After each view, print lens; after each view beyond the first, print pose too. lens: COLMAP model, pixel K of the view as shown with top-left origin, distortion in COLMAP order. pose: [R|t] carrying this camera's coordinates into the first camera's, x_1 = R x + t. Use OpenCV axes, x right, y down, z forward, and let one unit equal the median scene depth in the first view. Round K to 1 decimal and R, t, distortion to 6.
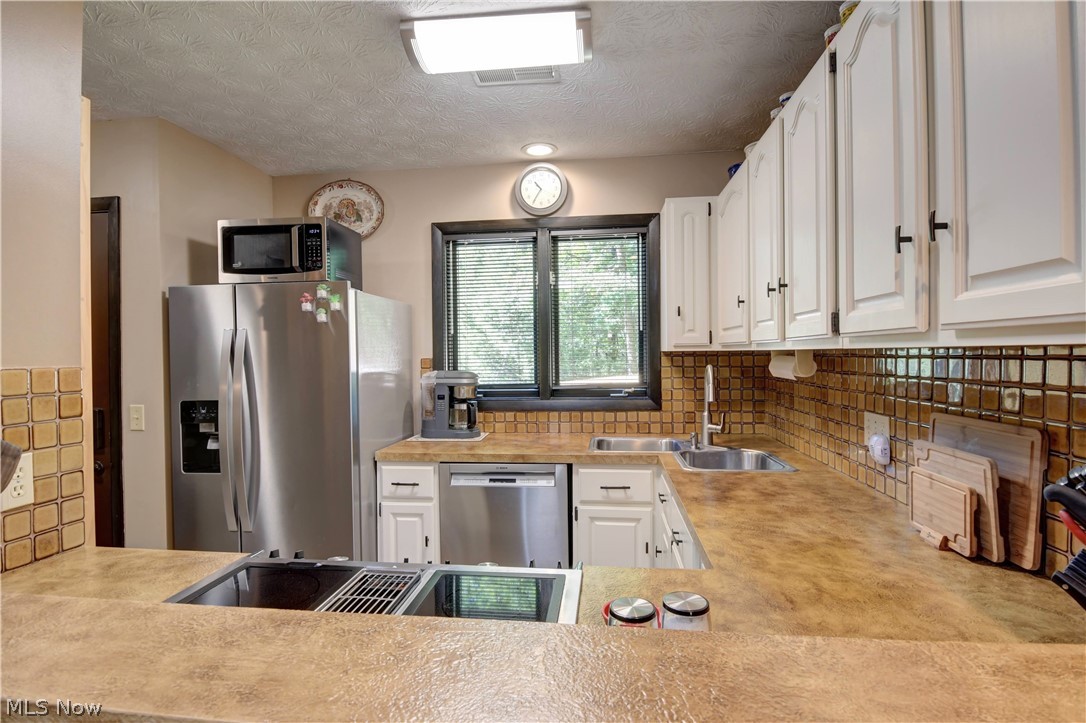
lens RADIAL K [[545.7, 0, 543.0], [0, 545.7, 361.5], [0, 0, 1]] dist [-0.000270, -0.000050]
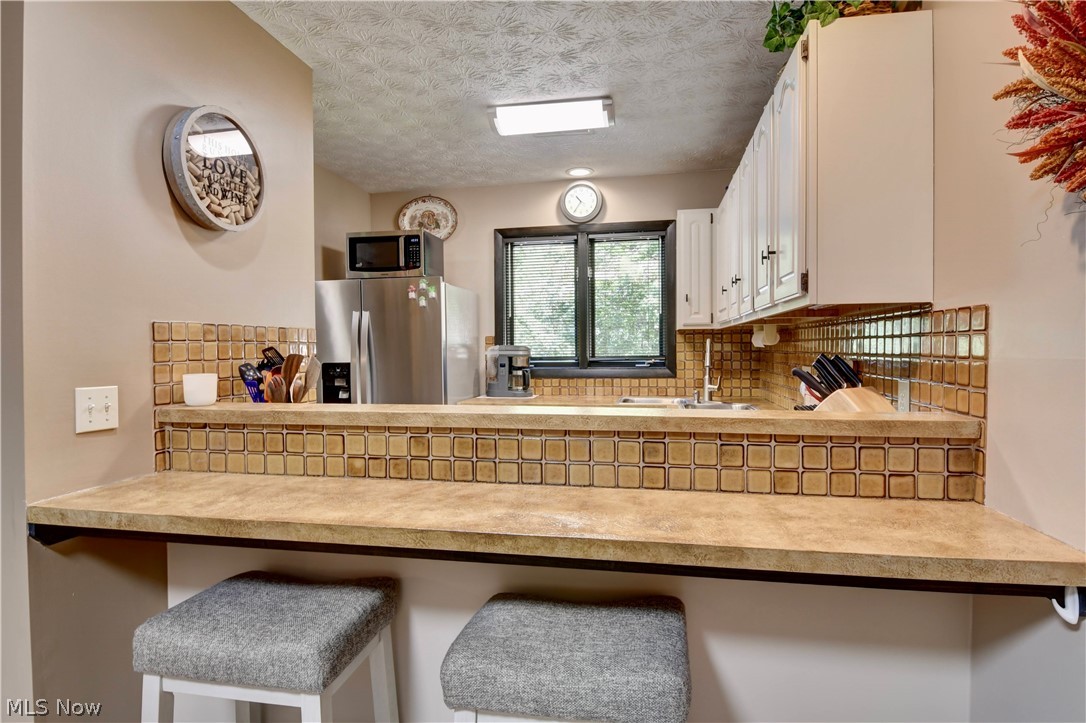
lens RADIAL K [[580.4, 0, 543.0], [0, 580.4, 361.5], [0, 0, 1]] dist [0.000997, 0.000049]
pose [[0.997299, 0.004985, -0.073274, 0.009129], [-0.004151, 0.999925, 0.011531, 0.038919], [0.073326, -0.011196, 0.997245, -0.352732]]
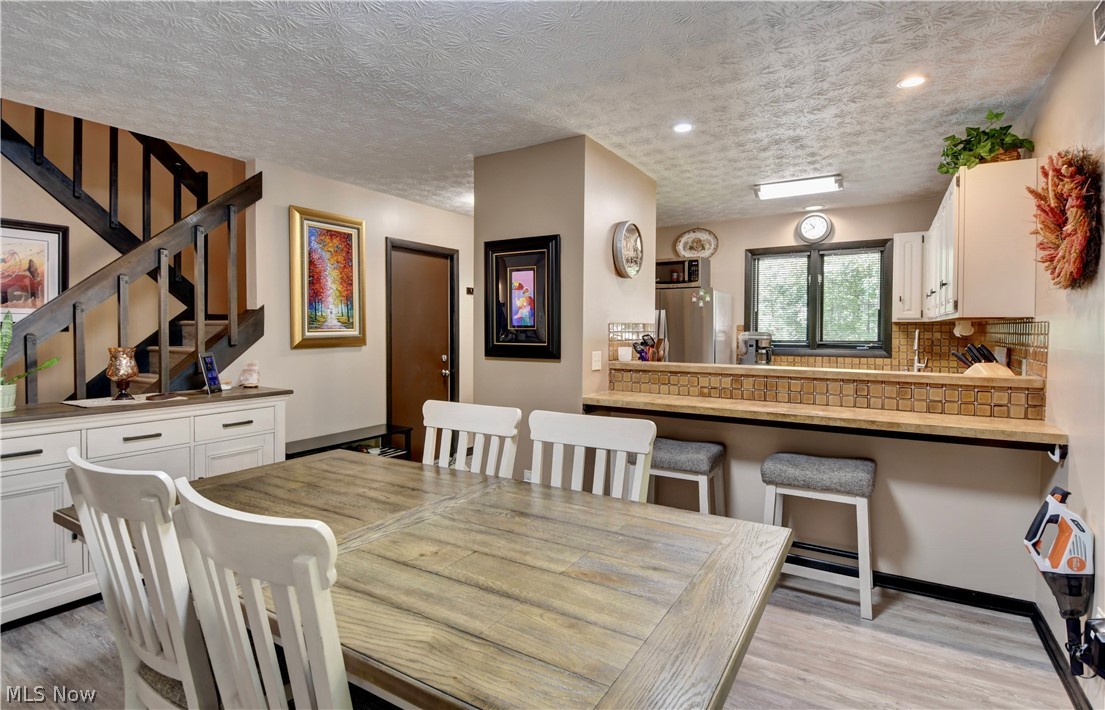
lens RADIAL K [[541.3, 0, 551.7], [0, 541.3, 340.4], [0, 0, 1]] dist [0.012667, -0.019421]
pose [[0.906885, 0.023014, -0.420749, -0.026095], [-0.018067, 0.999713, 0.015741, 0.029742], [0.420990, -0.006674, 0.907041, -0.921261]]
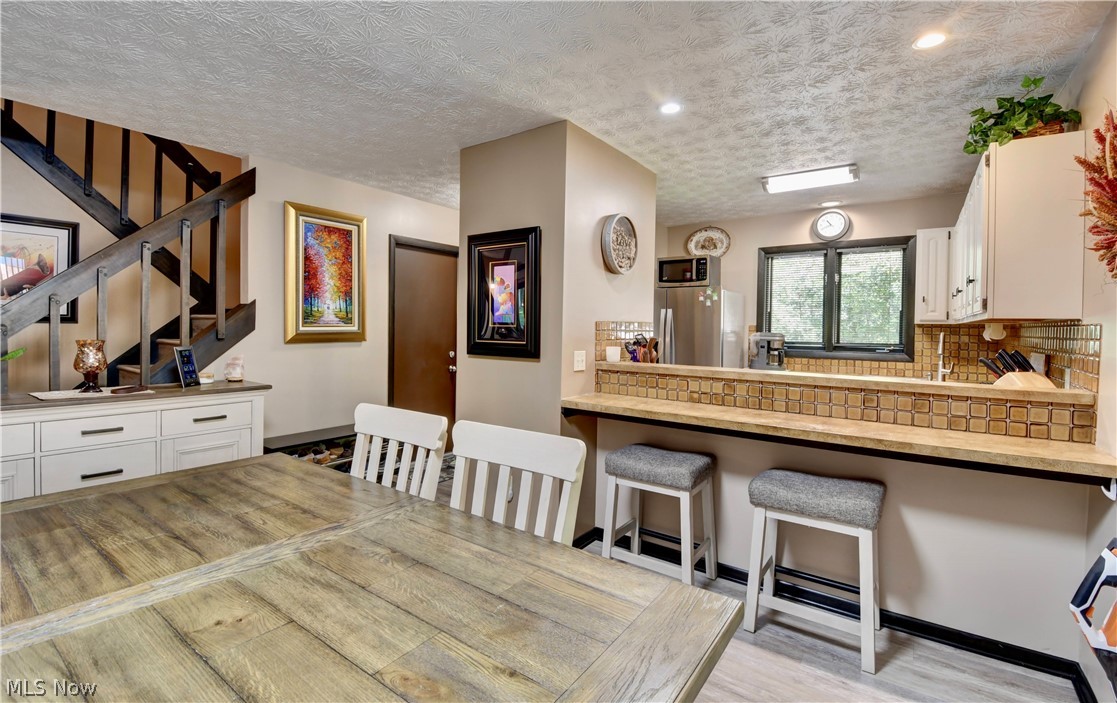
lens RADIAL K [[497.6, 0, 552.7], [0, 497.6, 334.6], [0, 0, 1]] dist [0.002782, -0.013551]
pose [[0.870258, 0.031959, -0.491559, 0.014860], [-0.030685, 0.999472, 0.010658, 0.027919], [0.491640, 0.005808, 0.870779, -0.738196]]
